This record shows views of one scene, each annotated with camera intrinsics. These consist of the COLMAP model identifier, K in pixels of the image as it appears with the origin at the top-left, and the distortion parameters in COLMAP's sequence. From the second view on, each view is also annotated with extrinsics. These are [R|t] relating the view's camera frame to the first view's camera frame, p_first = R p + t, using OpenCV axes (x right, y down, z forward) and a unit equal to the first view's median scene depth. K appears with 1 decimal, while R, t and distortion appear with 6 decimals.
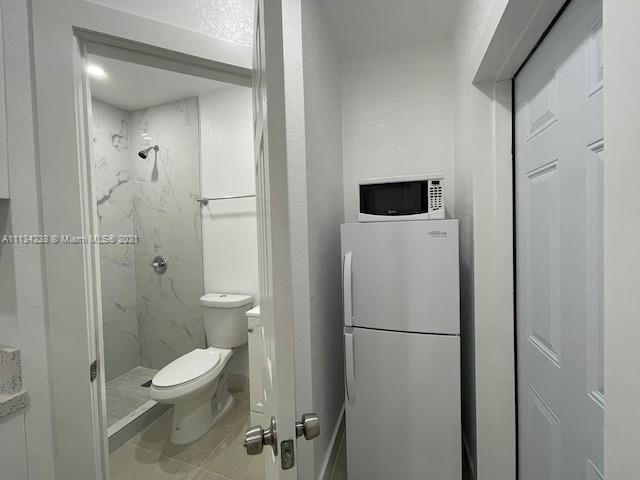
lens RADIAL K [[258.7, 0, 321.0], [0, 258.7, 235.9], [0, 0, 1]] dist [-0.000710, -0.000086]
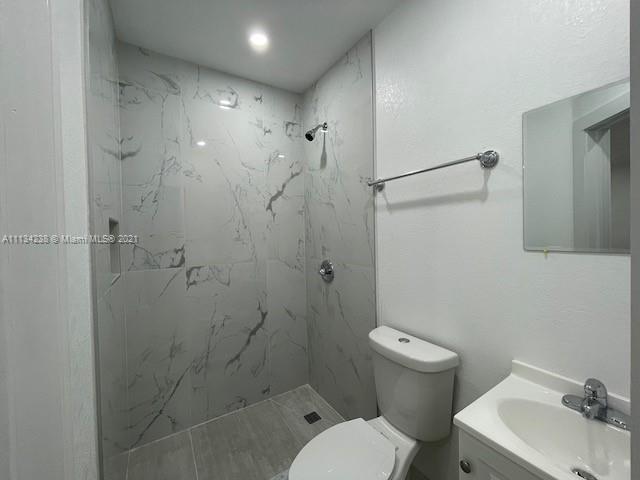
lens RADIAL K [[258.7, 0, 321.0], [0, 258.7, 235.9], [0, 0, 1]] dist [-0.000710, -0.000086]
pose [[0.786675, 0.017710, -0.617114, -0.144935], [-0.013208, 0.999842, 0.011856, -0.009154], [0.617227, -0.001176, 0.786785, 0.359442]]
